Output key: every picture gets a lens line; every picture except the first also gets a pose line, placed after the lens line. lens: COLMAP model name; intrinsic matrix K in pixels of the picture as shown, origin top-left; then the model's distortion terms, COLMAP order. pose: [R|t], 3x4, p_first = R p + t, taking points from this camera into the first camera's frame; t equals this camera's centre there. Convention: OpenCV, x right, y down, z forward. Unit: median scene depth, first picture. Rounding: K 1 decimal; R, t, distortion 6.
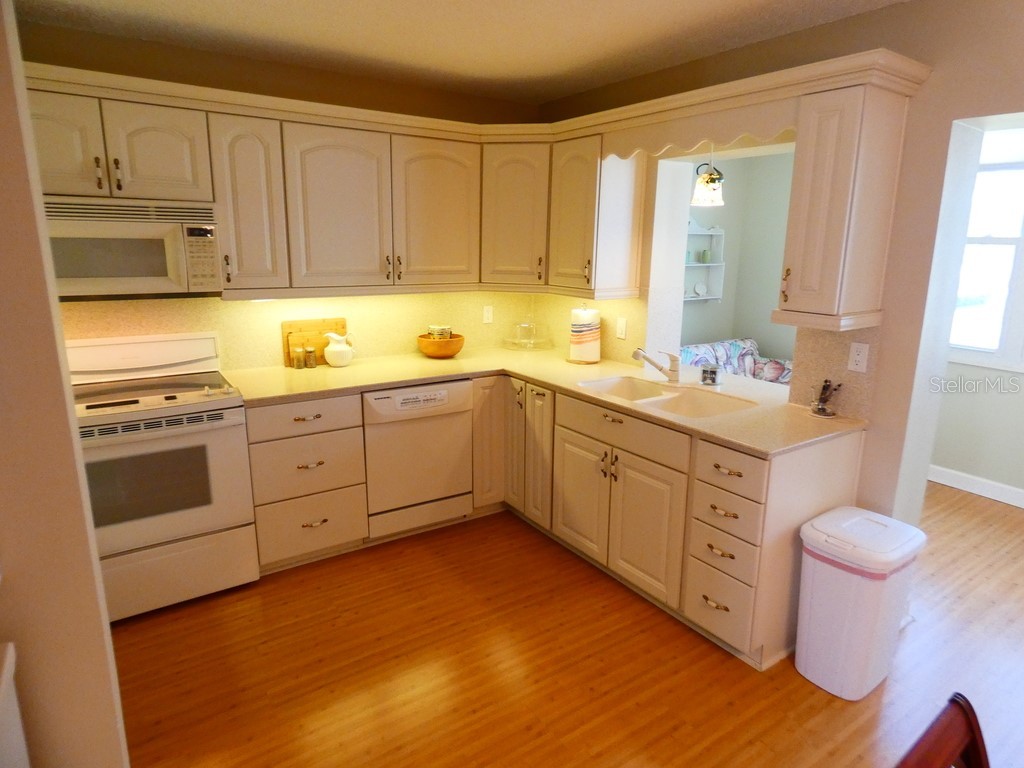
lens RADIAL K [[614.6, 0, 512.0], [0, 614.6, 384.0], [0, 0, 1]] dist [0.003573, -0.000554]
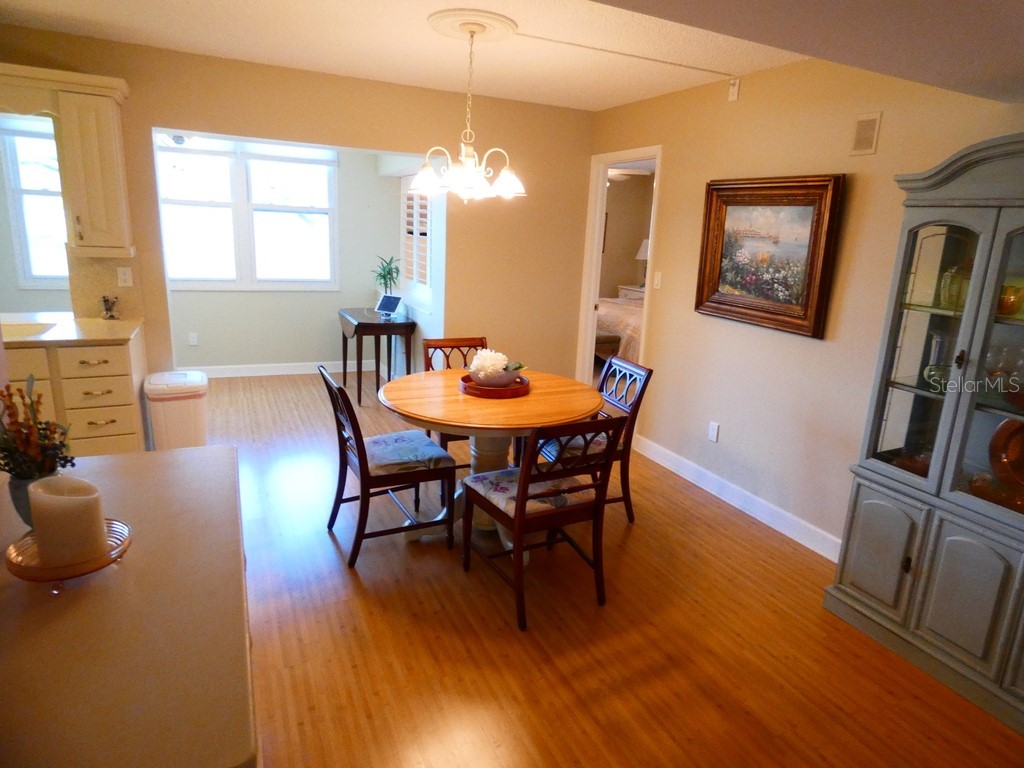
lens RADIAL K [[617.1, 0, 501.9], [0, 617.1, 379.6], [0, 0, 1]] dist [0.032461, 0.000526]
pose [[0.182401, -0.242236, 0.952917, -0.808215], [0.167005, 0.962726, 0.212763, 0.027688], [-0.968937, 0.120334, 0.216057, -0.196644]]
